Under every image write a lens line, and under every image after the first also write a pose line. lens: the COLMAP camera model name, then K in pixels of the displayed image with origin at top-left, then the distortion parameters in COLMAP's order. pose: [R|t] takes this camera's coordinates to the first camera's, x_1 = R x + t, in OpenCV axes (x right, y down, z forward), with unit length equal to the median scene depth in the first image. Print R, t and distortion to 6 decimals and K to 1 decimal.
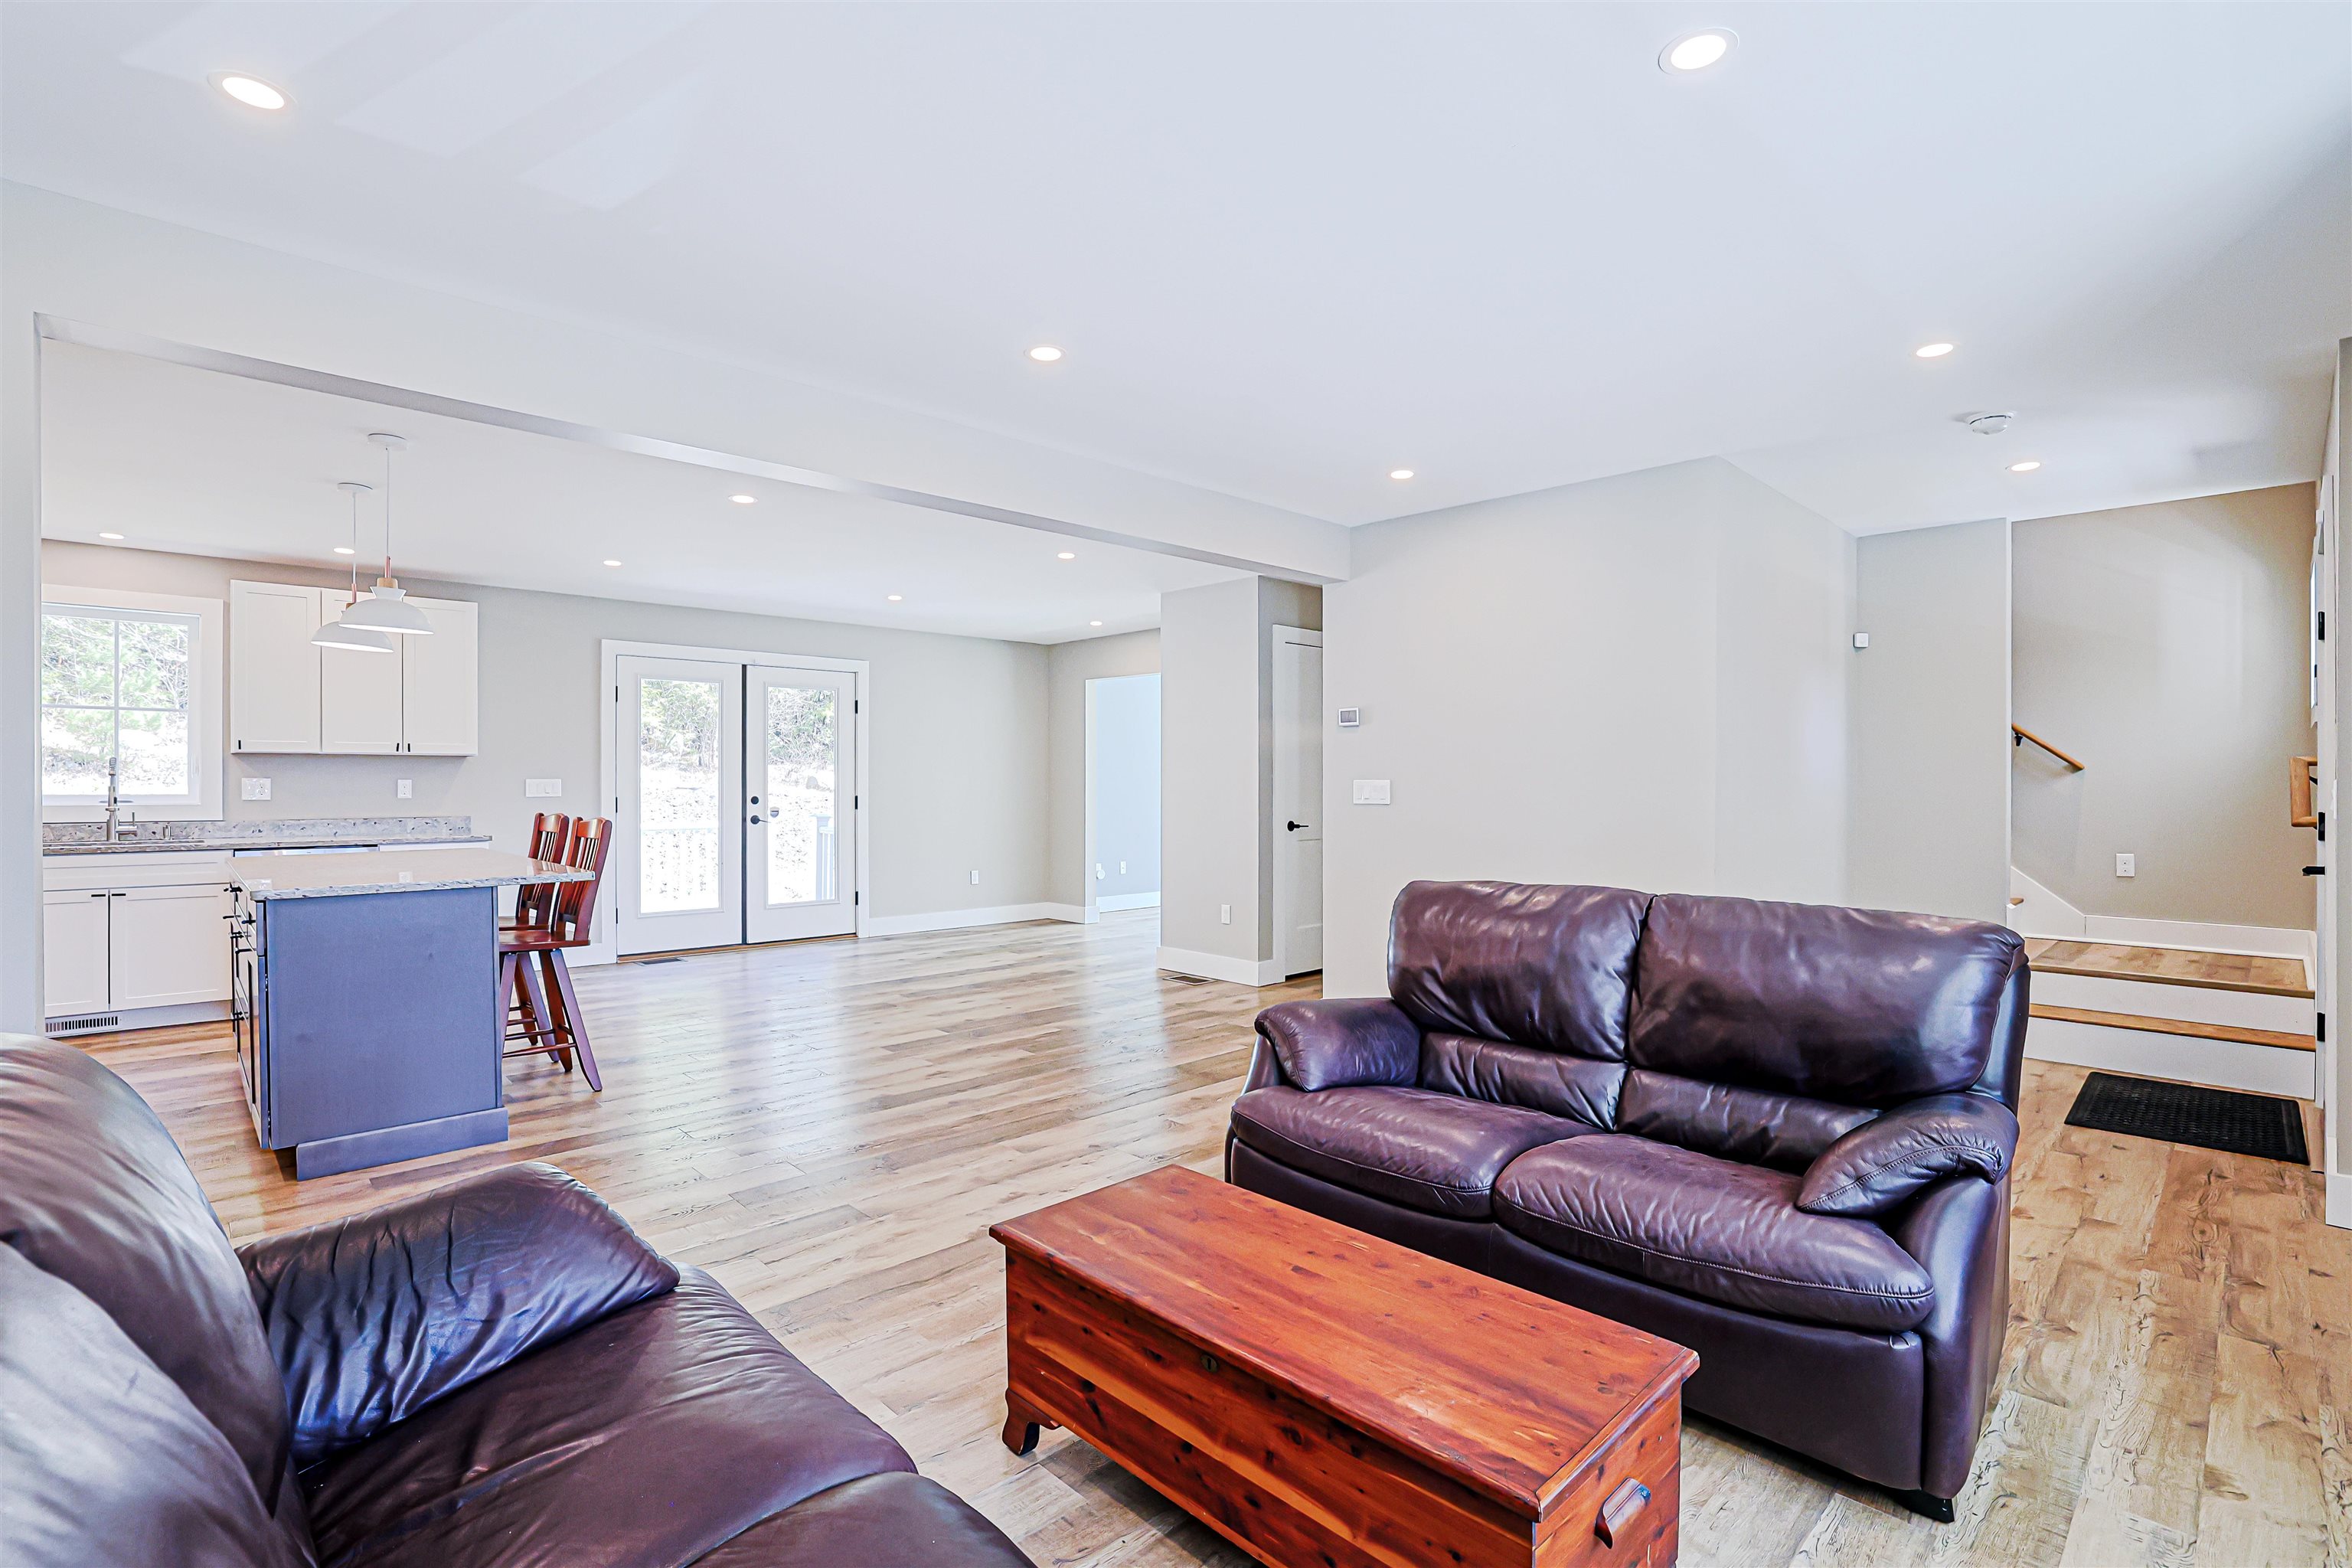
lens RADIAL K [[1095.0, 0, 1174.4], [0, 1095.0, 790.6], [0, 0, 1]] dist [-0.046907, 0.016127]
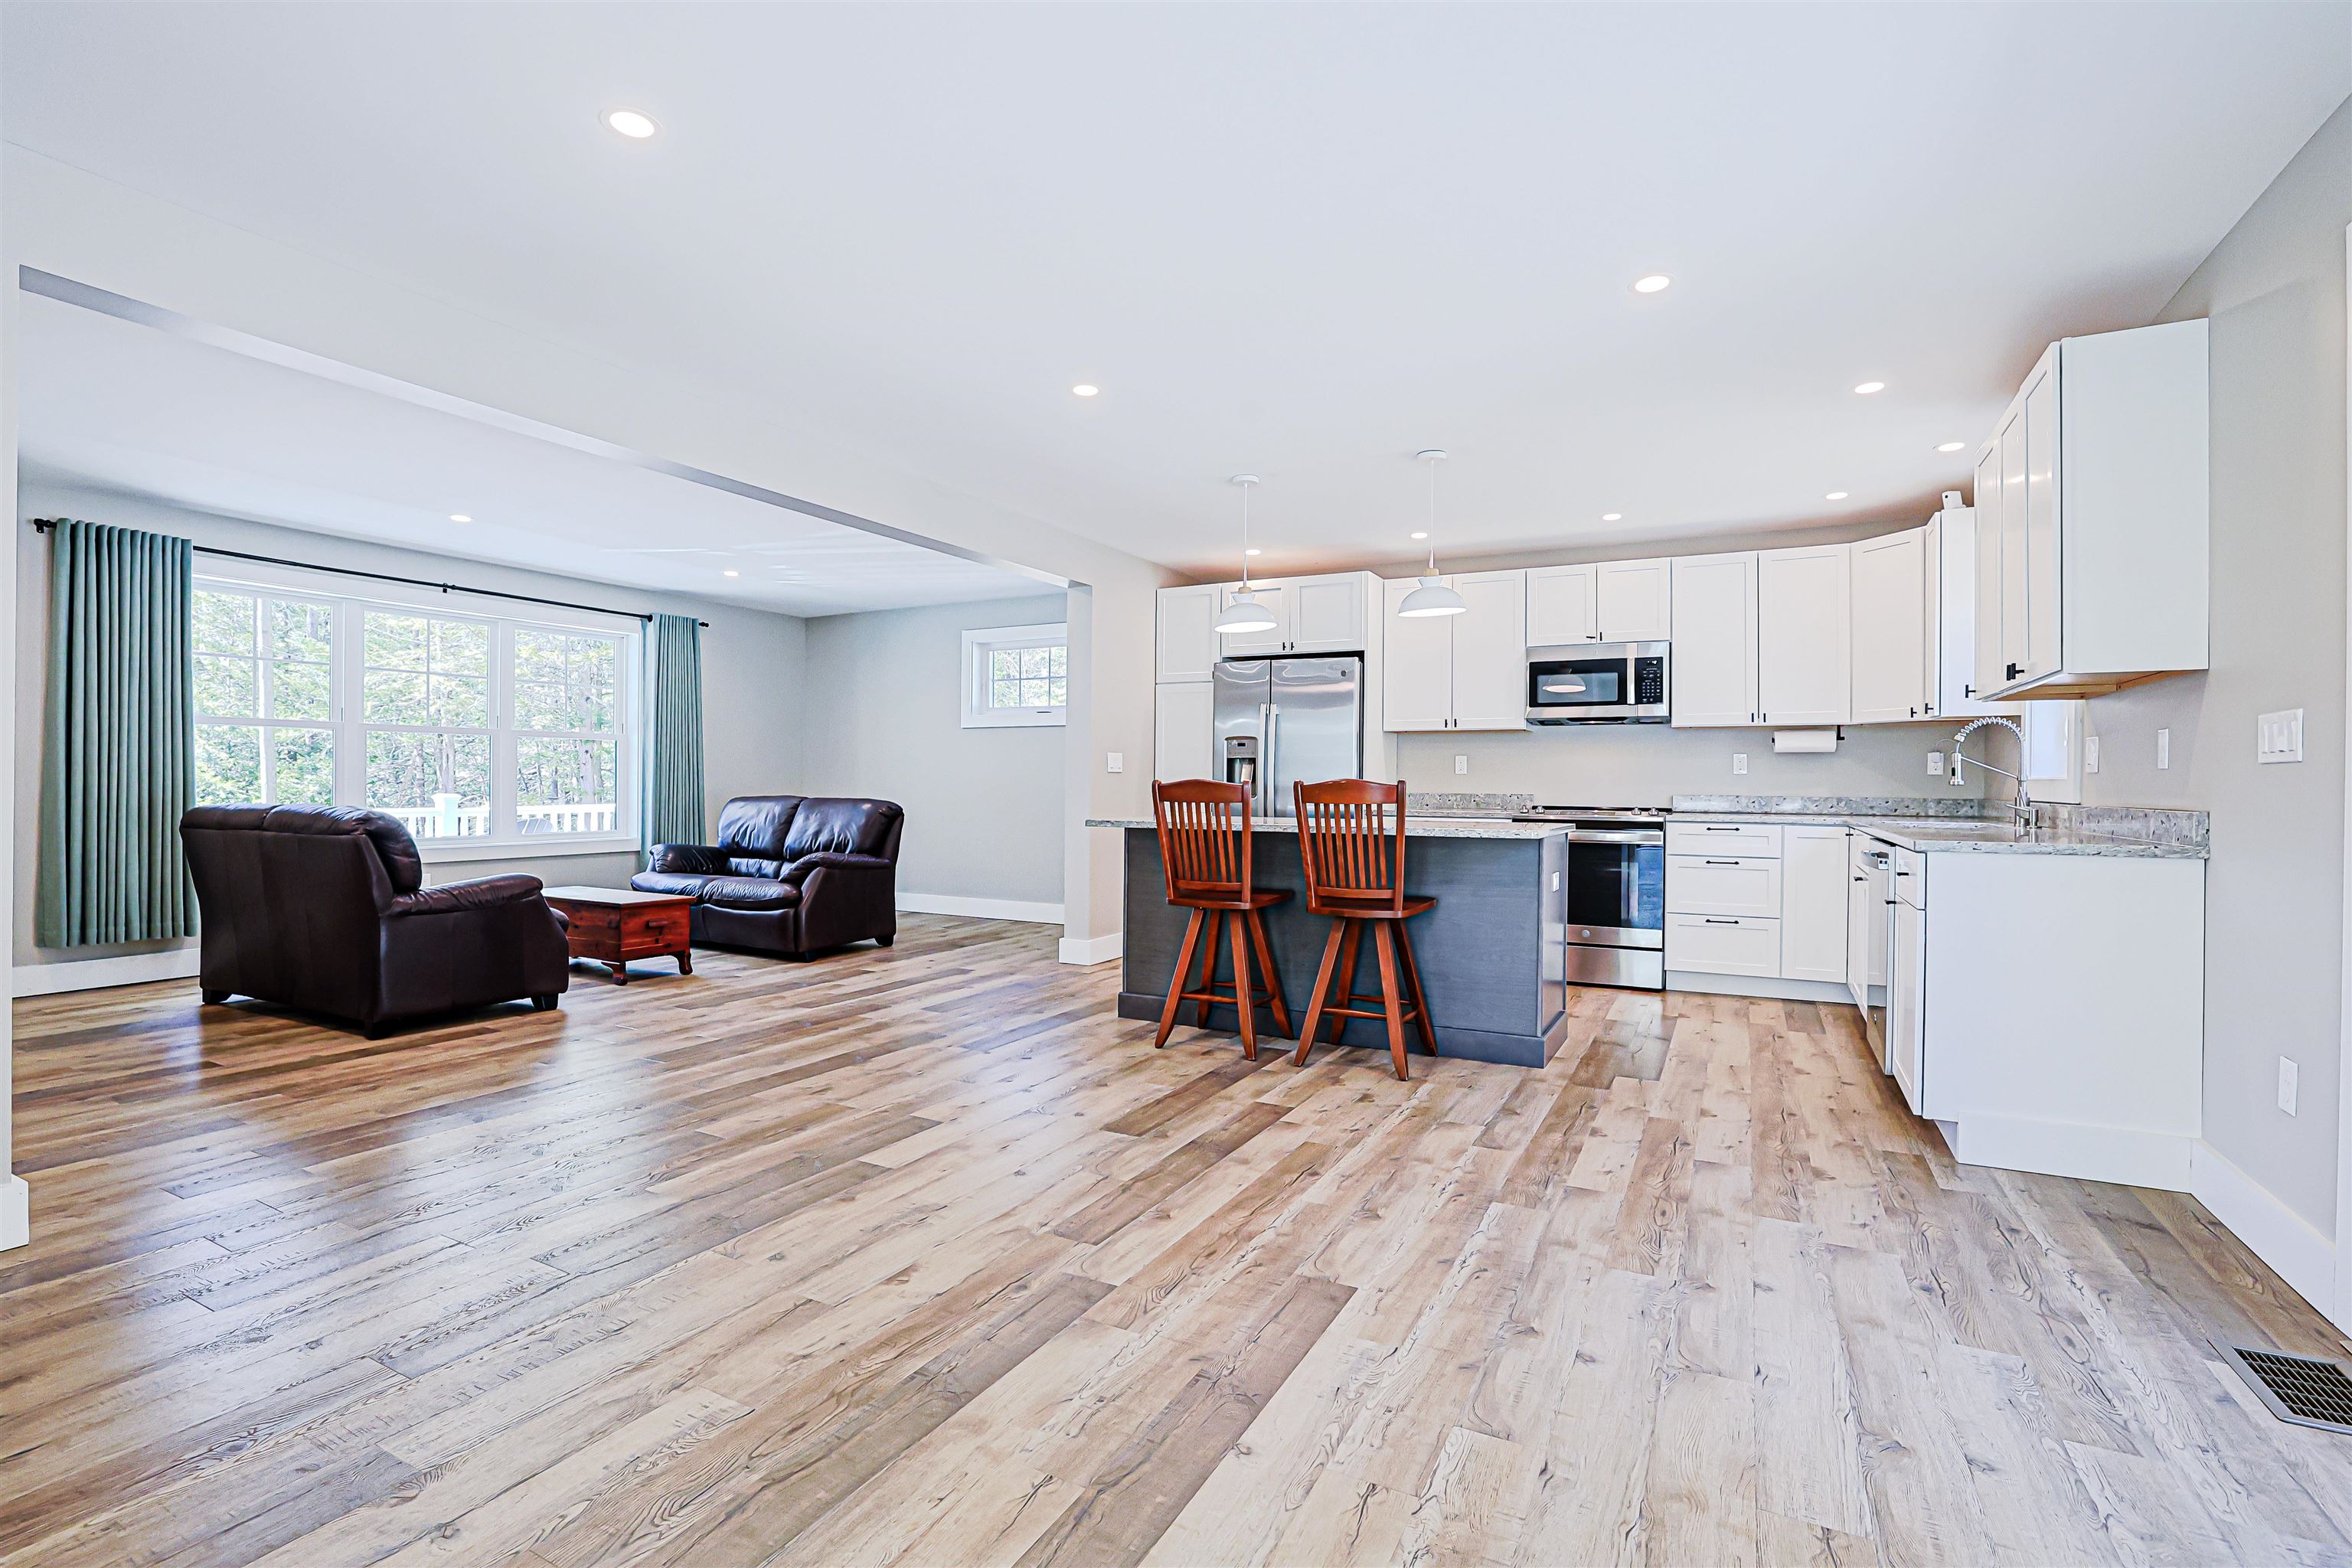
lens RADIAL K [[1095.0, 0, 1186.5], [0, 1095.0, 780.0], [0, 0, 1]] dist [-0.046907, 0.016127]
pose [[-0.949614, -0.008860, -0.313297, -0.215320], [-0.010357, 0.999942, 0.003116, 0.021169], [0.313251, 0.006203, -0.949650, 1.806886]]
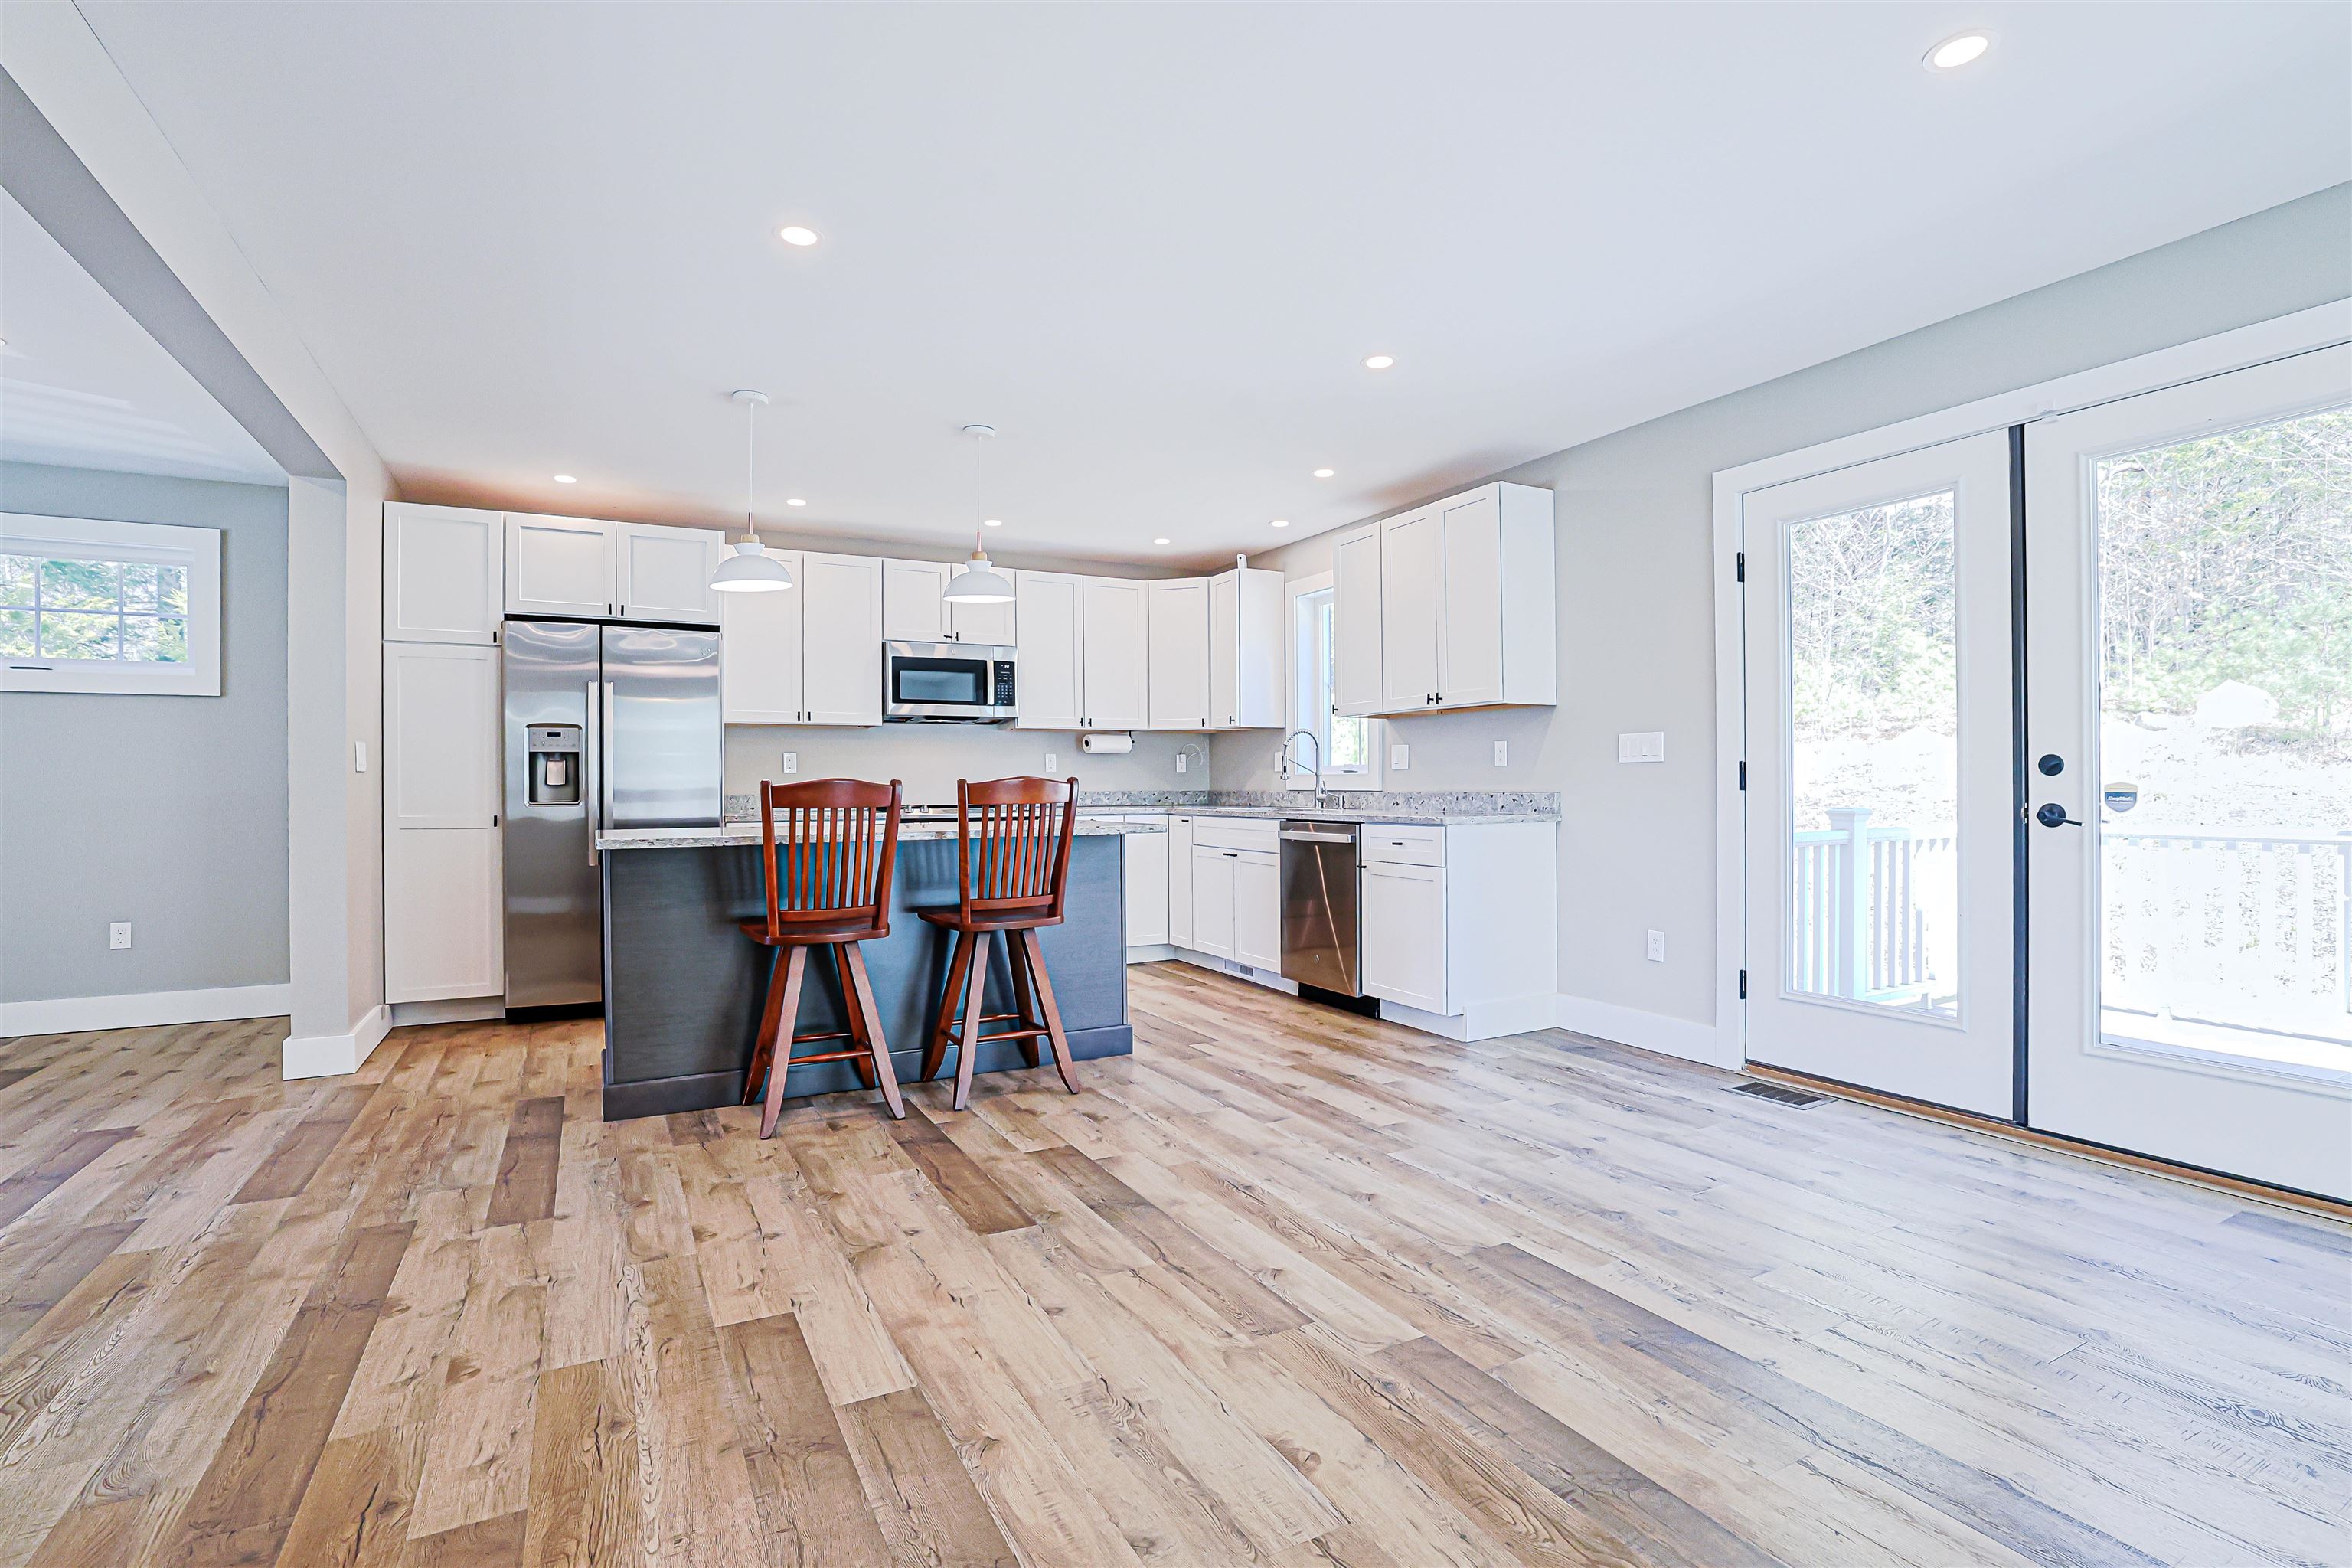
lens RADIAL K [[1095.0, 0, 1191.2], [0, 1095.0, 791.0], [0, 0, 1]] dist [-0.046907, 0.016127]
pose [[-0.264289, 0.006956, -0.964418, 0.109198], [0.000275, 0.999974, 0.007137, 0.025927], [0.964443, 0.001621, -0.264284, 1.356535]]
